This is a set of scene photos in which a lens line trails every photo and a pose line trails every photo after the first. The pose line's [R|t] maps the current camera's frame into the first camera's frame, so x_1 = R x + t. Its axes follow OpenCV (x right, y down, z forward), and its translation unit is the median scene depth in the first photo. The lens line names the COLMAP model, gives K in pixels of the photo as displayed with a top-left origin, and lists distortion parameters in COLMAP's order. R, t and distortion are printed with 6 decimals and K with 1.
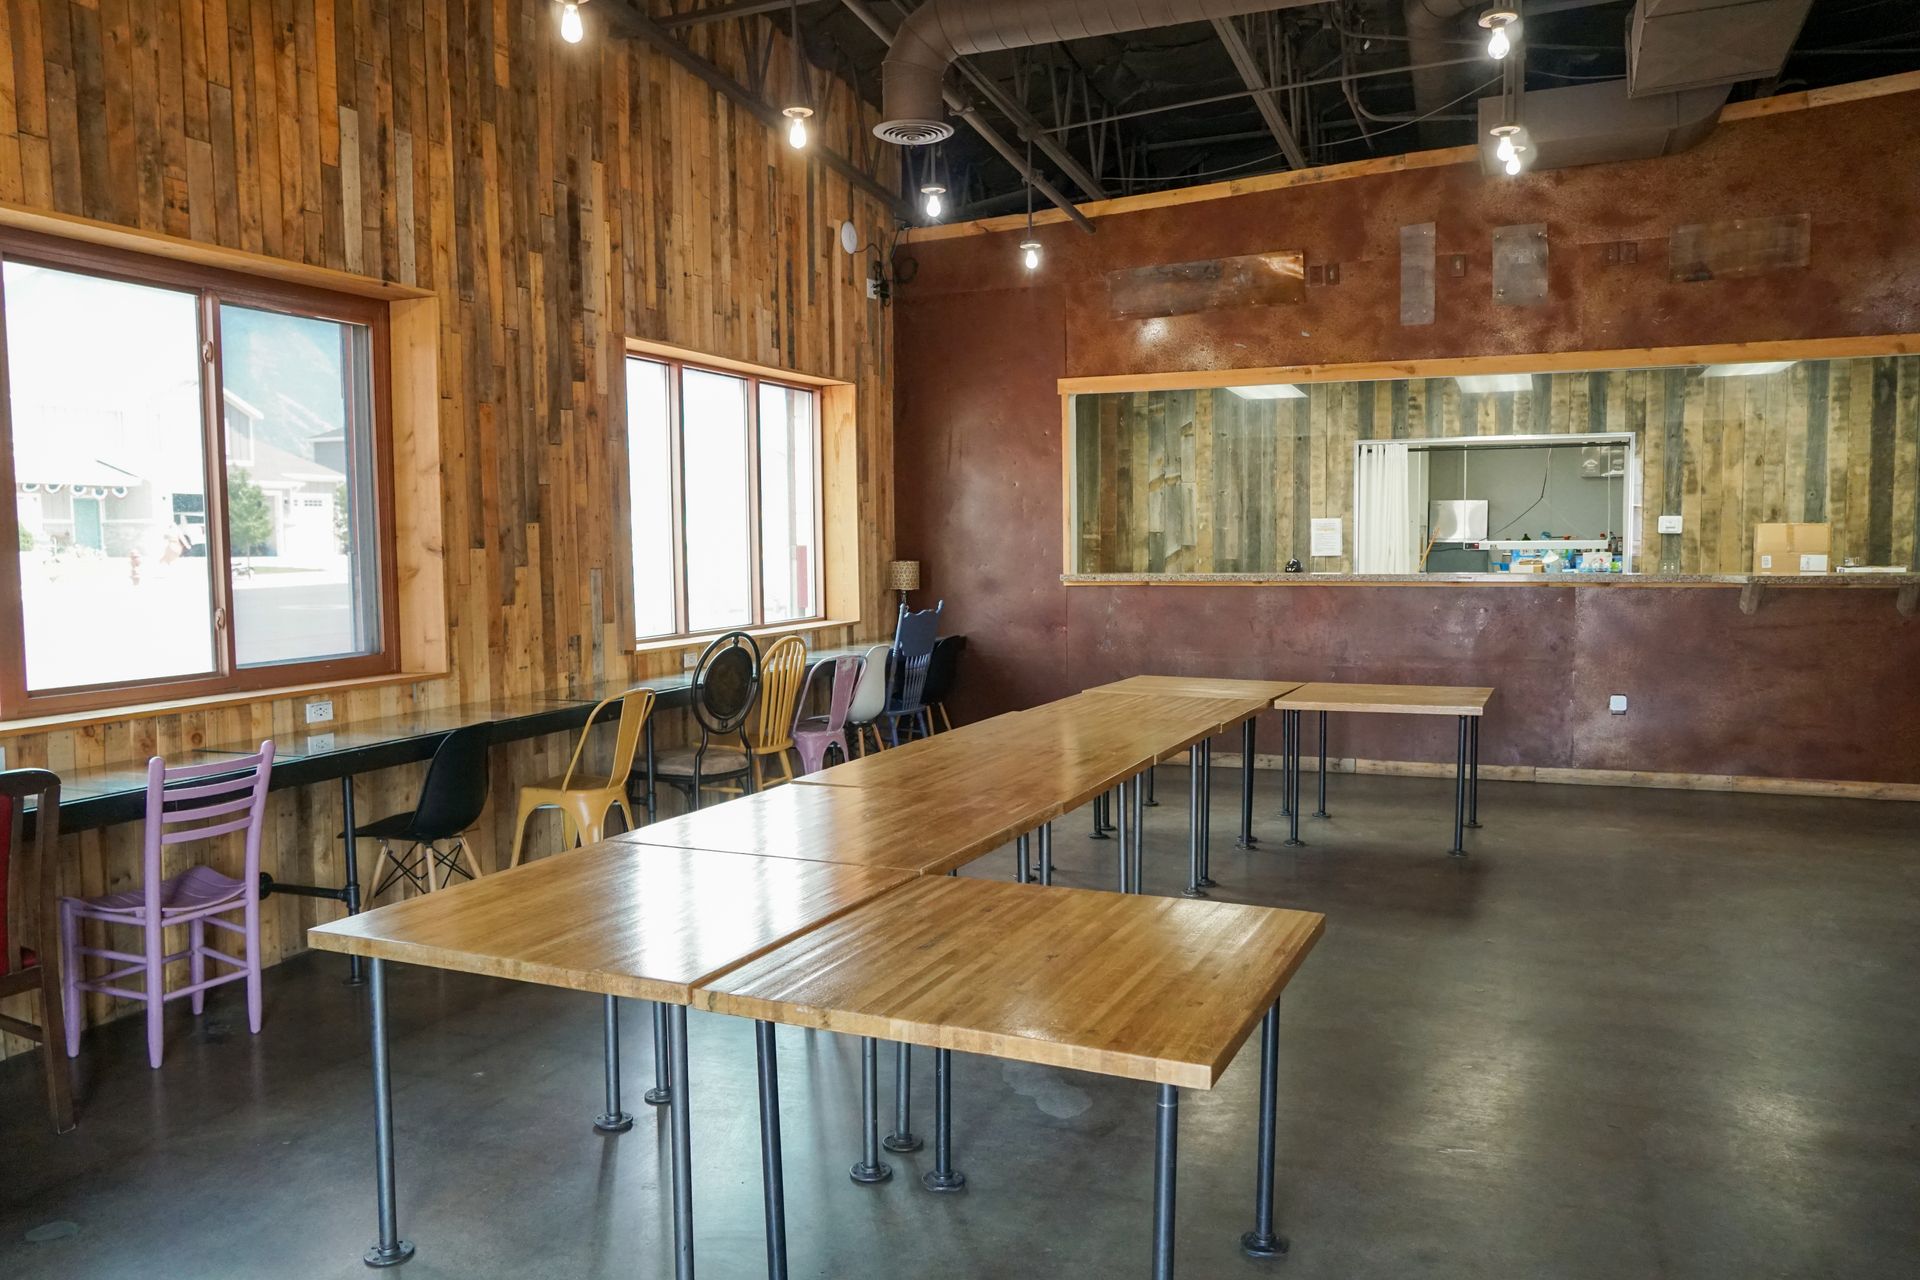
lens RADIAL K [[1436.0, 0, 960.9], [0, 1436.0, 636.5], [0, 0, 1]] dist [-0.047748, 0.064147]
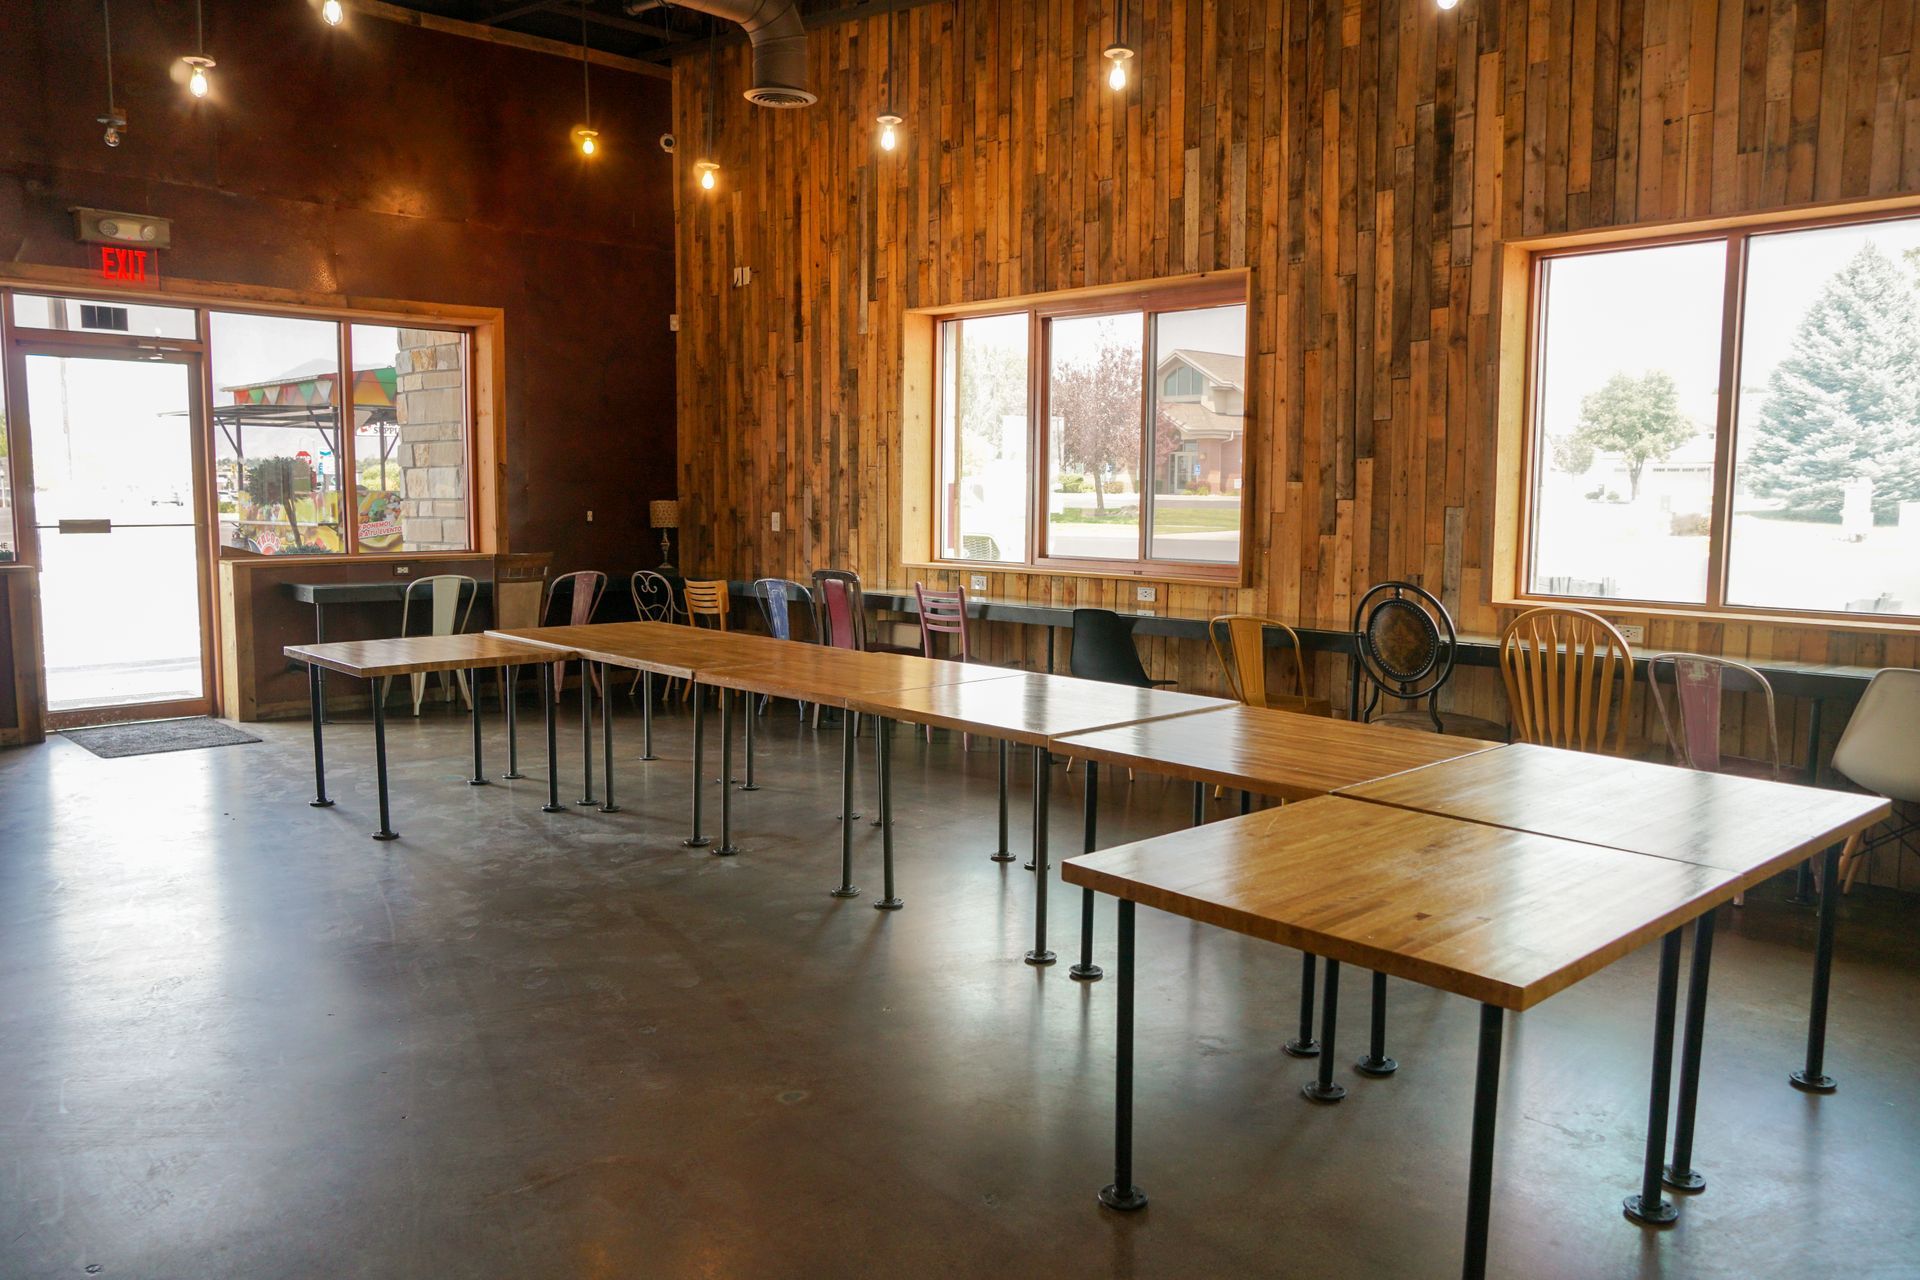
lens RADIAL K [[1436.0, 0, 968.2], [0, 1436.0, 636.5], [0, 0, 1]] dist [-0.047748, 0.064147]
pose [[-0.388539, 0.103969, -0.915548, 0.614925], [-0.067214, 0.987769, 0.140695, -0.062246], [0.918977, 0.116203, -0.376799, 0.906732]]
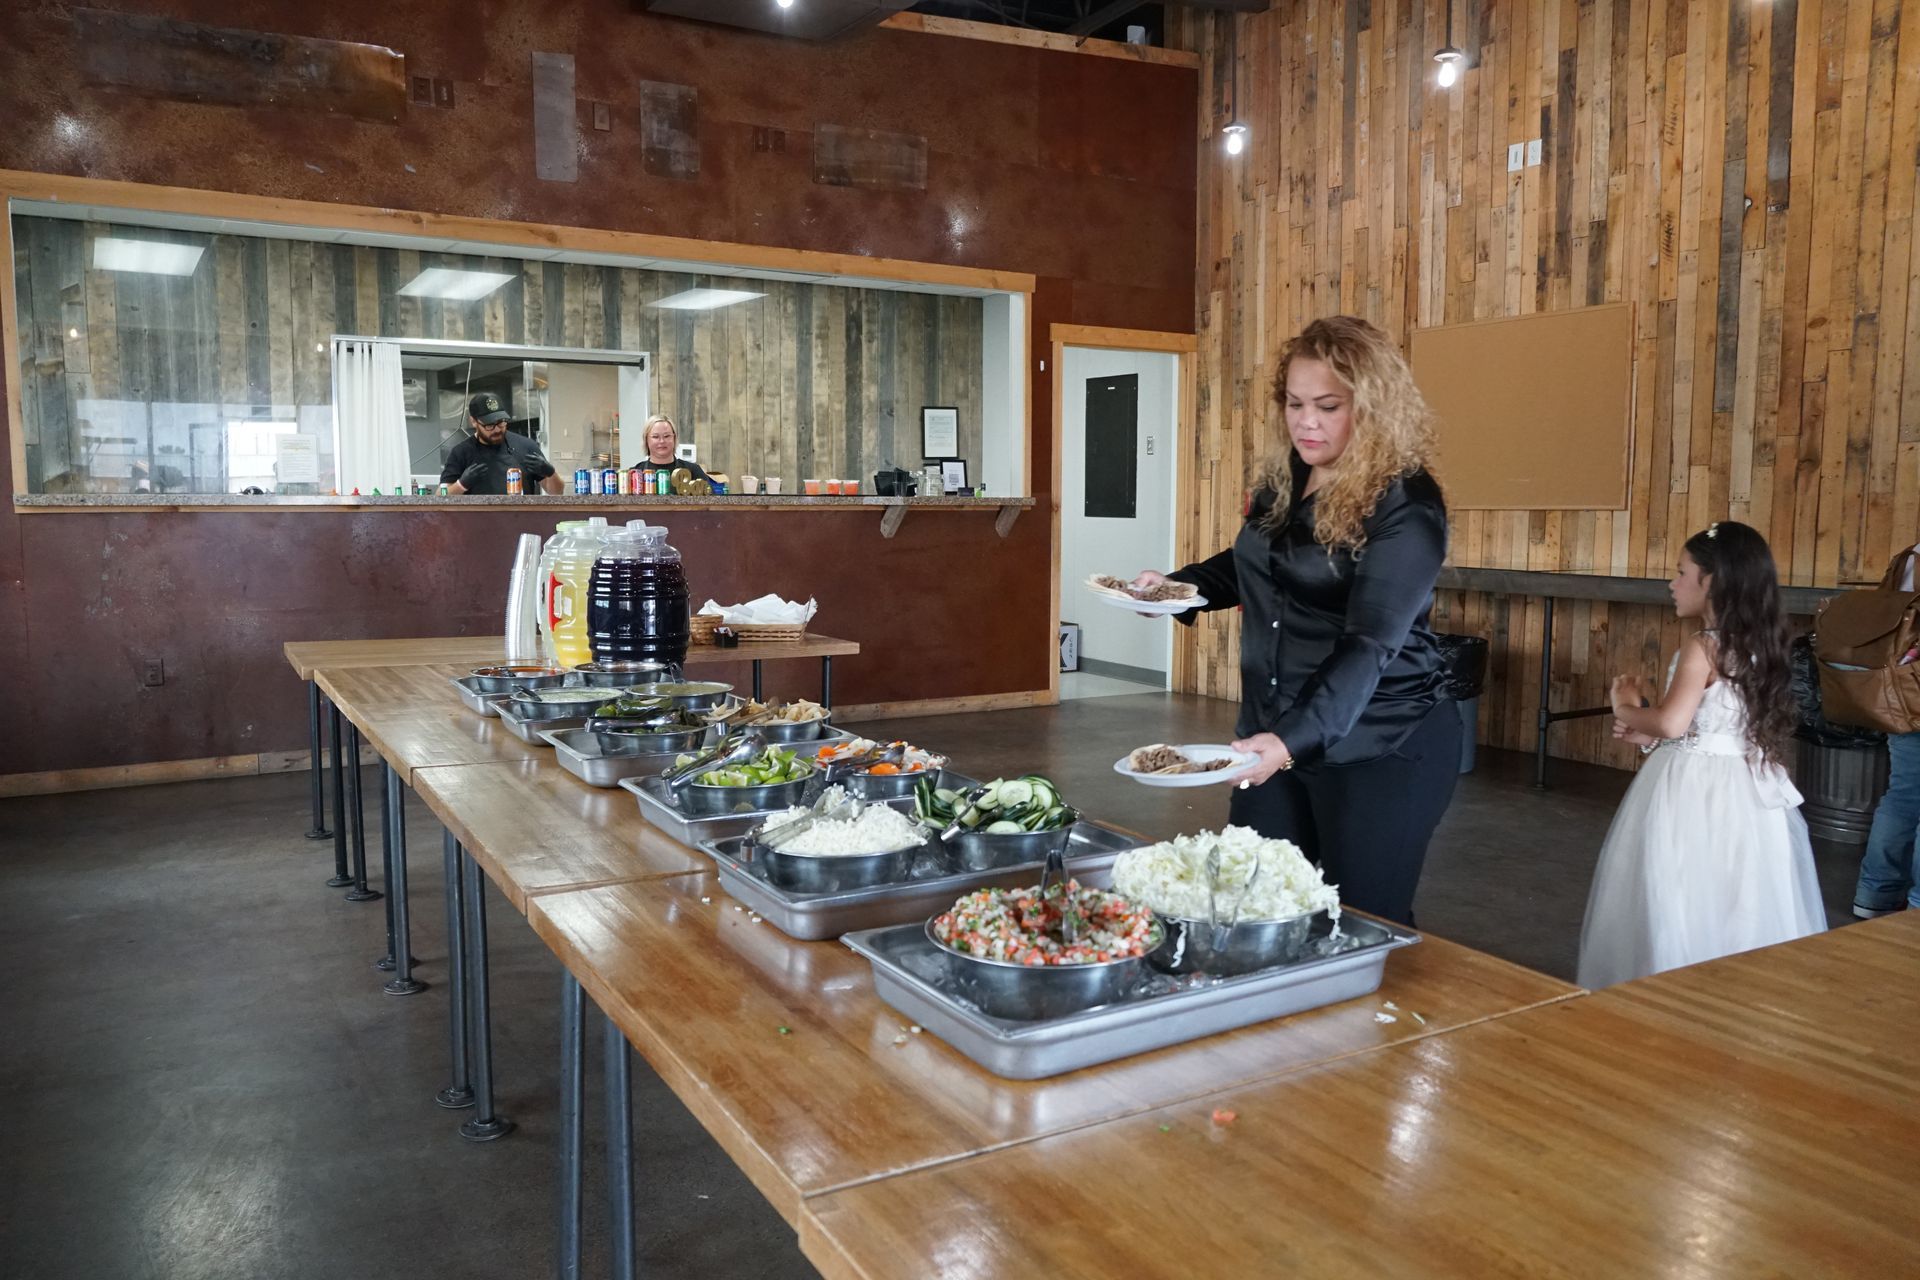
lens RADIAL K [[1436.0, 0, 963.0], [0, 1436.0, 637.6], [0, 0, 1]] dist [-0.047748, 0.064147]
pose [[0.588591, -0.065788, 0.805750, -0.216262], [0.044738, 0.997807, 0.048788, 0.006736], [-0.807192, 0.007332, 0.590243, 0.371060]]
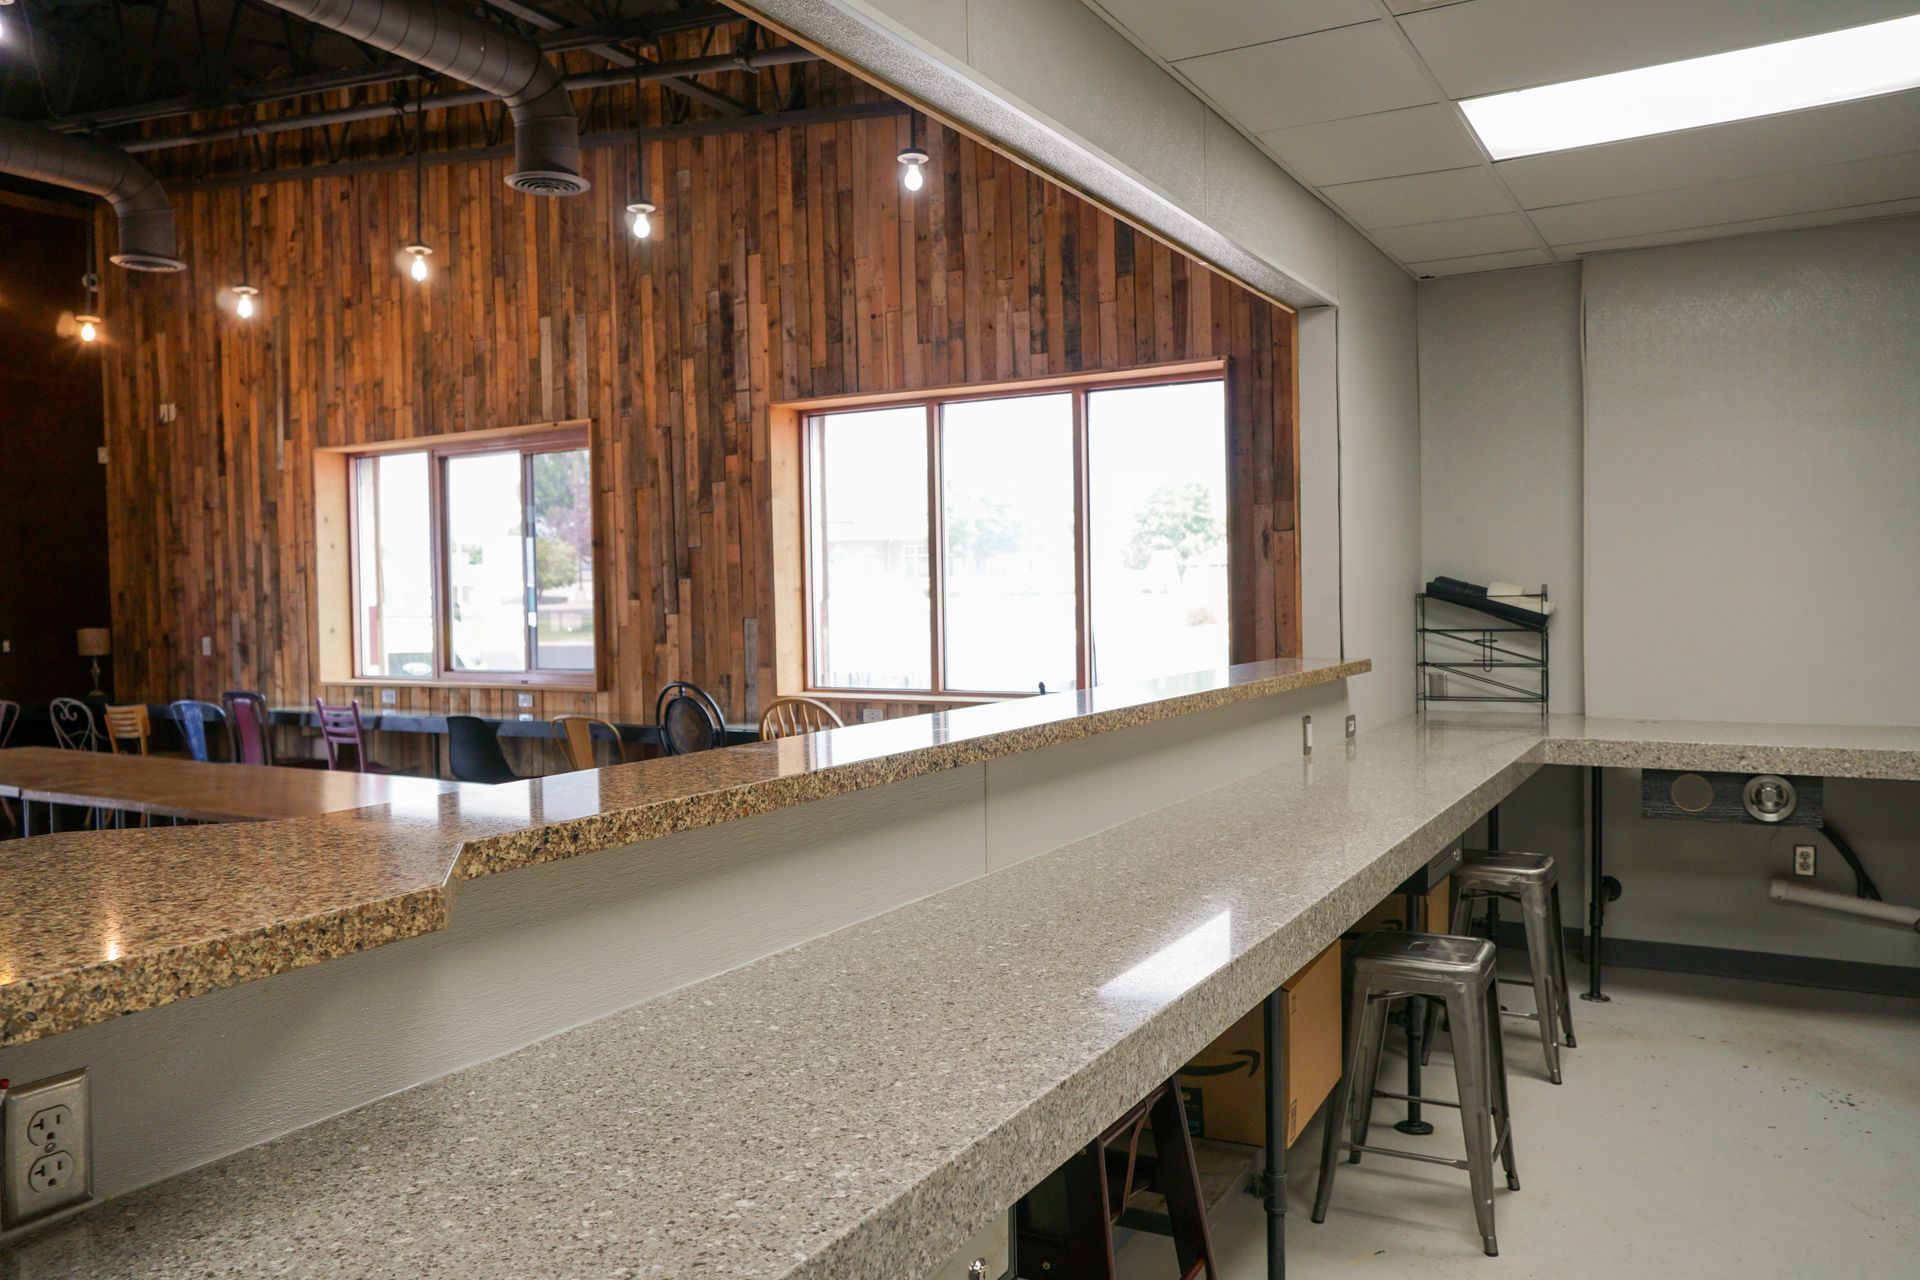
lens RADIAL K [[1436.0, 0, 962.5], [0, 1436.0, 641.4], [0, 0, 1]] dist [-0.047748, 0.064147]
pose [[-0.133427, 0.048623, -0.989865, 0.711977], [-0.051244, 0.997121, 0.055887, -0.085249], [0.989733, 0.058181, -0.130551, 1.113878]]
